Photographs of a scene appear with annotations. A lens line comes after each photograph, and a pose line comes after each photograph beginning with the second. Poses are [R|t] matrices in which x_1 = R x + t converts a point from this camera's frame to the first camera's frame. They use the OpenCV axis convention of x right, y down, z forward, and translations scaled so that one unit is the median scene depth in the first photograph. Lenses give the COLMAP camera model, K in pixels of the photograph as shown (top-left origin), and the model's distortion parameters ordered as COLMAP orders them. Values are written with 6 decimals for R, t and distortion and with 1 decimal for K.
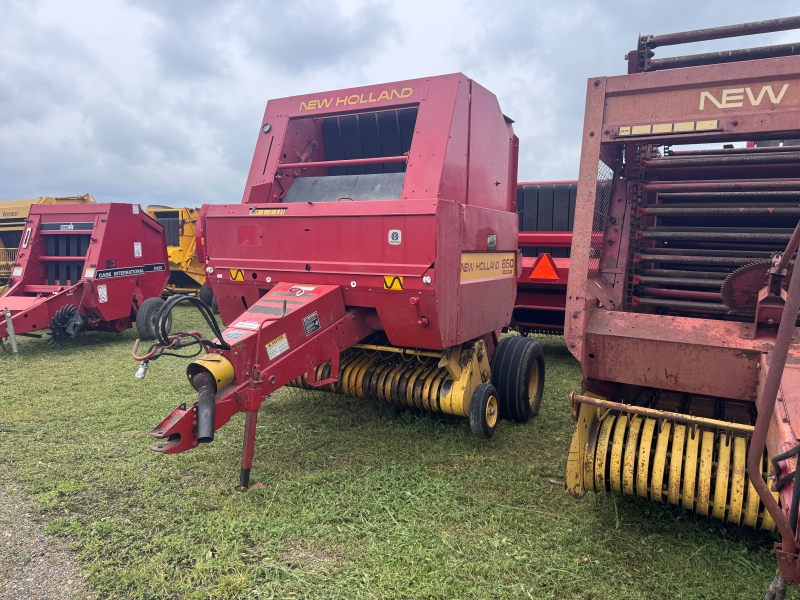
lens RADIAL K [[560.6, 0, 398.5], [0, 560.6, 308.6], [0, 0, 1]] dist [0.155925, -0.288369]
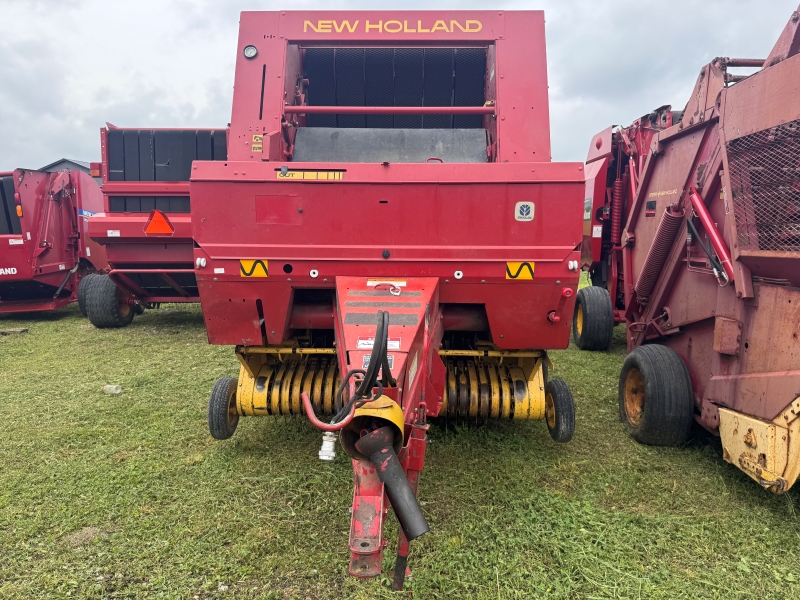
lens RADIAL K [[560.6, 0, 398.5], [0, 560.6, 308.6], [0, 0, 1]] dist [0.155925, -0.288369]
pose [[0.887965, -0.076523, 0.453500, -0.457823], [0.056070, 0.996718, 0.058397, -0.042648], [-0.456480, -0.026426, 0.889341, 0.331204]]
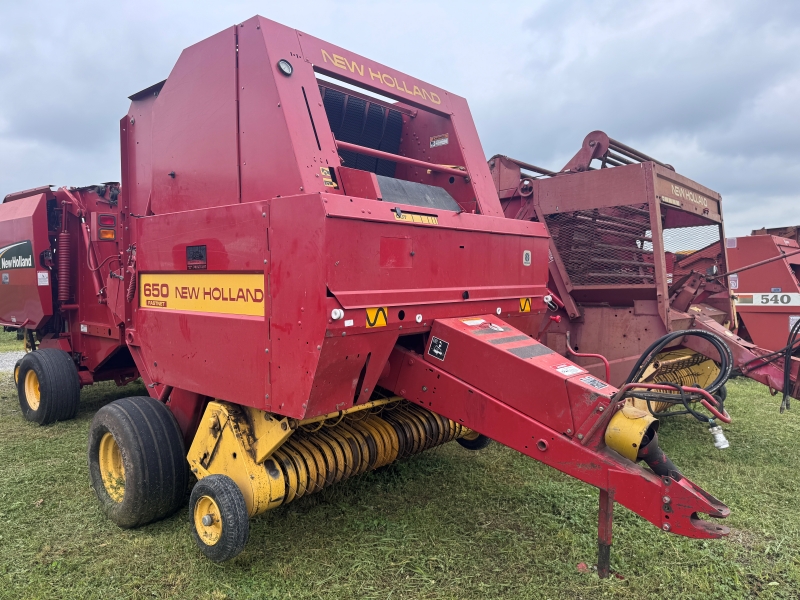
lens RADIAL K [[560.6, 0, 398.5], [0, 560.6, 308.6], [0, 0, 1]] dist [0.155925, -0.288369]
pose [[0.217007, -0.072206, 0.973496, -0.887006], [0.112045, 0.992512, 0.048640, -0.098129], [-0.969718, 0.098520, 0.223473, 0.875293]]
